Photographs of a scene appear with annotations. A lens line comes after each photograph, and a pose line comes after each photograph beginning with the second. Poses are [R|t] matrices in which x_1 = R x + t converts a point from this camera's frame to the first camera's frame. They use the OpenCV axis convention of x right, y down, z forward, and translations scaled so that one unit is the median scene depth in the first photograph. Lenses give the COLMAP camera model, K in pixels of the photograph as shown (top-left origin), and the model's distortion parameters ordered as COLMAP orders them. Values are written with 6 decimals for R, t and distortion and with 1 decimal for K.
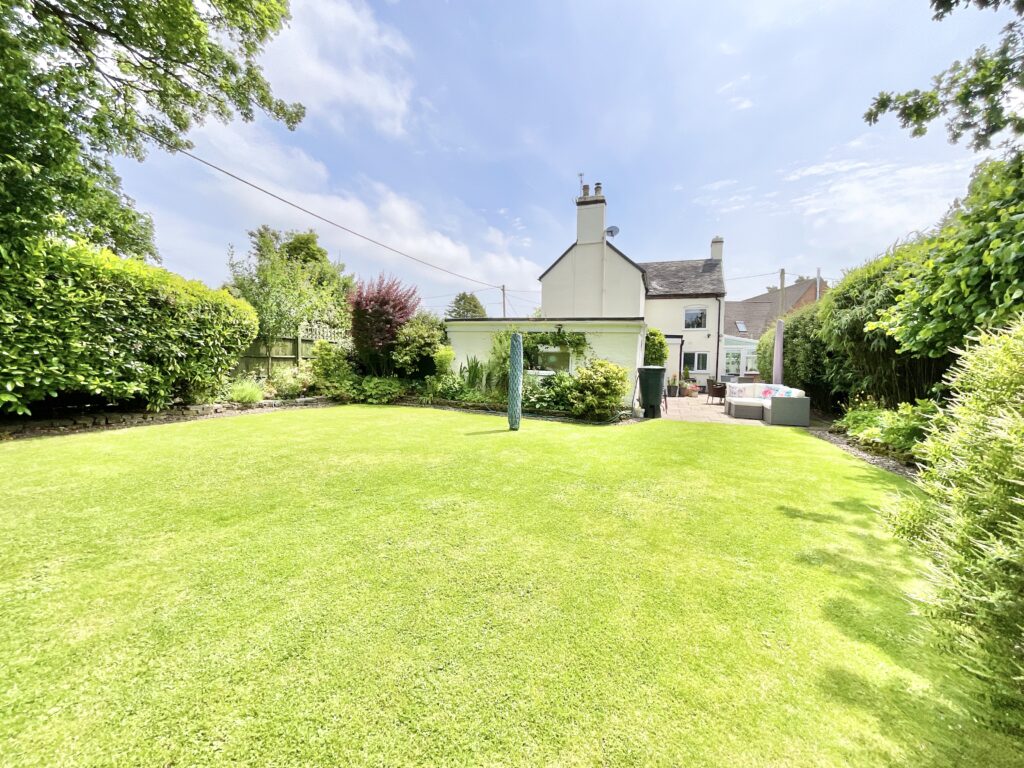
lens RADIAL K [[416.8, 0, 510.3], [0, 416.8, 383.7], [0, 0, 1]] dist [-0.006622, -0.000077]
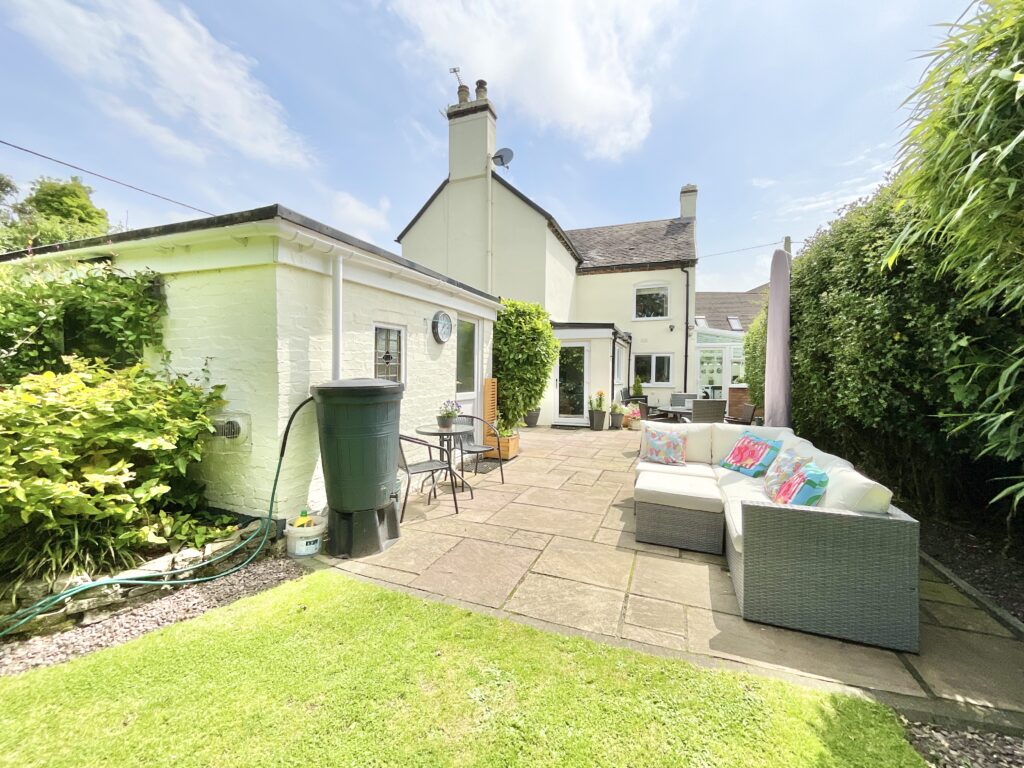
lens RADIAL K [[416.8, 0, 513.9], [0, 416.8, 381.8], [0, 0, 1]] dist [-0.006622, -0.000077]
pose [[0.999917, -0.008570, -0.009612, 0.262668], [0.008263, 0.999469, -0.031517, -0.017234], [0.009877, 0.031435, 0.999457, 0.399491]]
